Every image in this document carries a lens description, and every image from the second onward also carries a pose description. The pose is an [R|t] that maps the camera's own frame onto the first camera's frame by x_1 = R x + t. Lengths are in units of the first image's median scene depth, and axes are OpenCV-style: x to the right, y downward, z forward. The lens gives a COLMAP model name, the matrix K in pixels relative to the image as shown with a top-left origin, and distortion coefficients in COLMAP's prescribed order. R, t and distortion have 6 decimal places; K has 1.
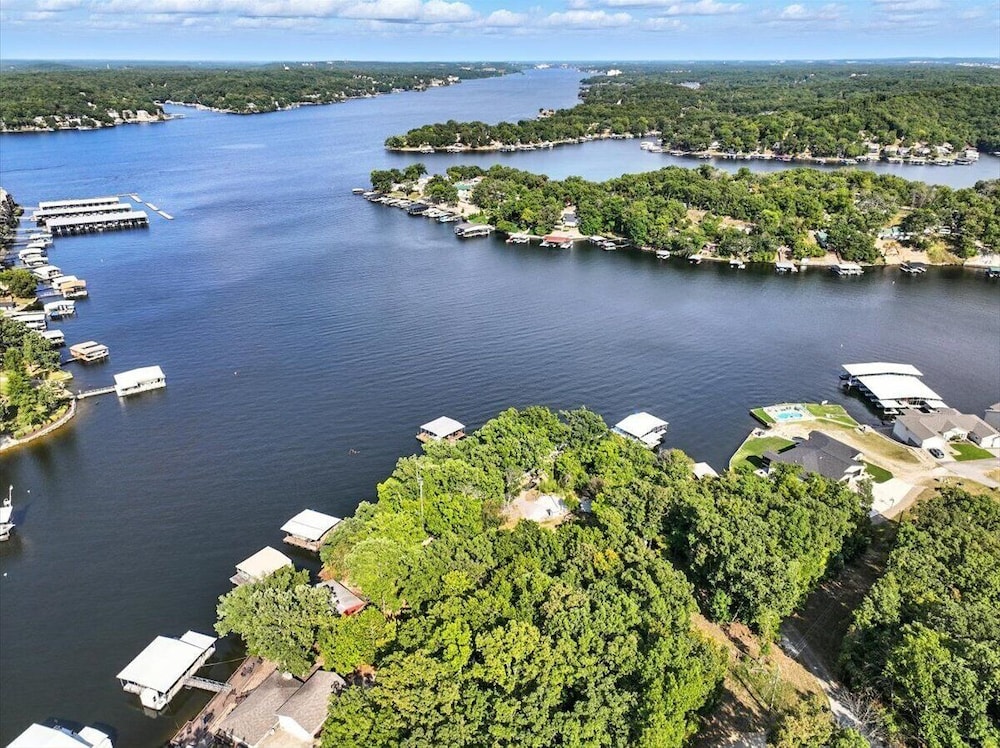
lens RADIAL K [[704.5, 0, 500.0], [0, 704.5, 374.0], [0, 0, 1]] dist [-0.005964, 0.022019]
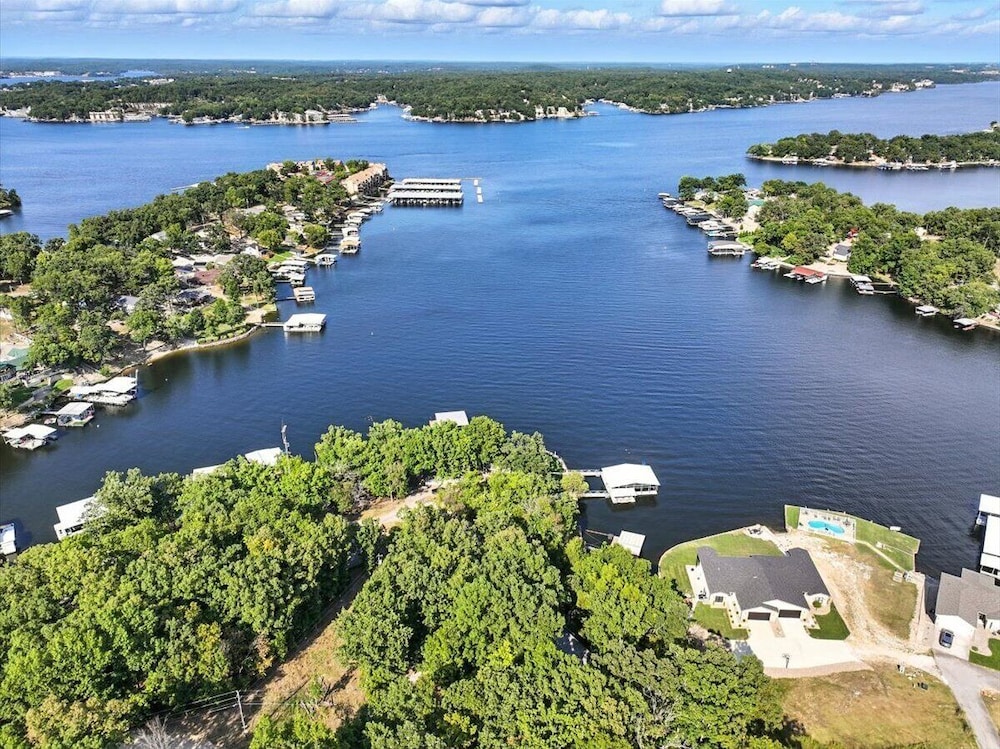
lens RADIAL K [[704.5, 0, 500.0], [0, 704.5, 374.5], [0, 0, 1]] dist [-0.005964, 0.022019]
pose [[0.823153, 0.234016, -0.517355, 0.123629], [-0.234722, 0.969871, 0.065242, -0.018190], [0.517035, 0.067731, 0.853280, 0.036388]]
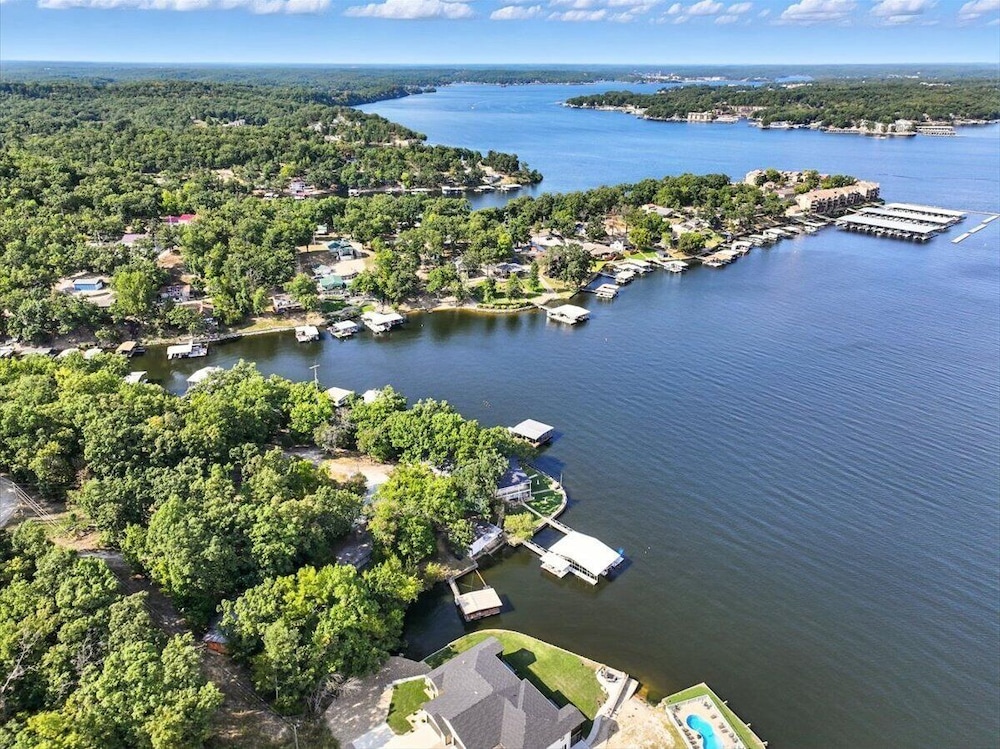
lens RADIAL K [[704.5, 0, 500.0], [0, 704.5, 374.5], [0, 0, 1]] dist [-0.005964, 0.022019]
pose [[0.132565, 0.399678, -0.907019, 0.198947], [-0.404731, 0.857156, 0.318552, -0.073683], [0.904776, 0.324870, 0.275391, 0.161955]]
